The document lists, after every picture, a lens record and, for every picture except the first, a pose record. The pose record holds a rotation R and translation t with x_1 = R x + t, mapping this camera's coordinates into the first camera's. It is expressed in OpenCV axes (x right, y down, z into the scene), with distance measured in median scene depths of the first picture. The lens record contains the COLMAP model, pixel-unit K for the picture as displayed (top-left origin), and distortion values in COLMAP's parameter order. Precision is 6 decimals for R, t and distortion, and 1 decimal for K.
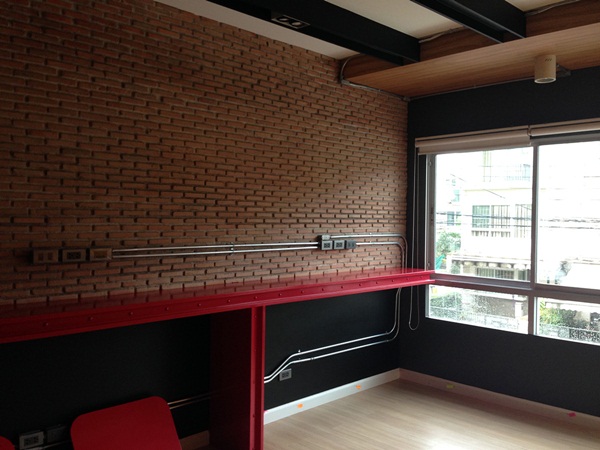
lens RADIAL K [[556.6, 0, 300.0], [0, 556.6, 225.0], [0, 0, 1]] dist [0.095672, -0.160801]
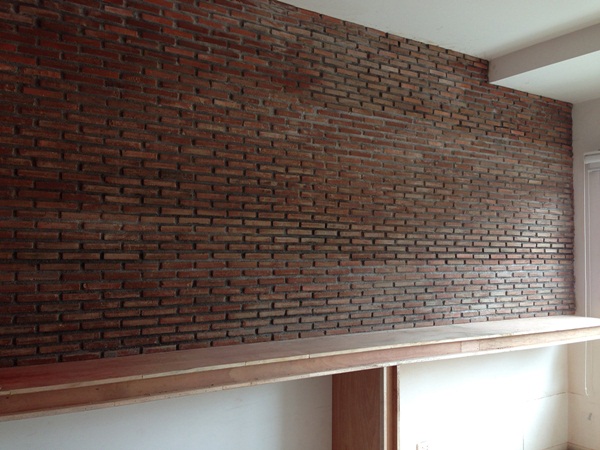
lens RADIAL K [[556.6, 0, 300.0], [0, 556.6, 225.0], [0, 0, 1]] dist [0.095672, -0.160801]
pose [[0.978824, -0.012236, -0.204337, -0.035586], [-0.000637, 0.998025, -0.062816, -0.001243], [0.204703, 0.061616, 0.976883, 0.175046]]
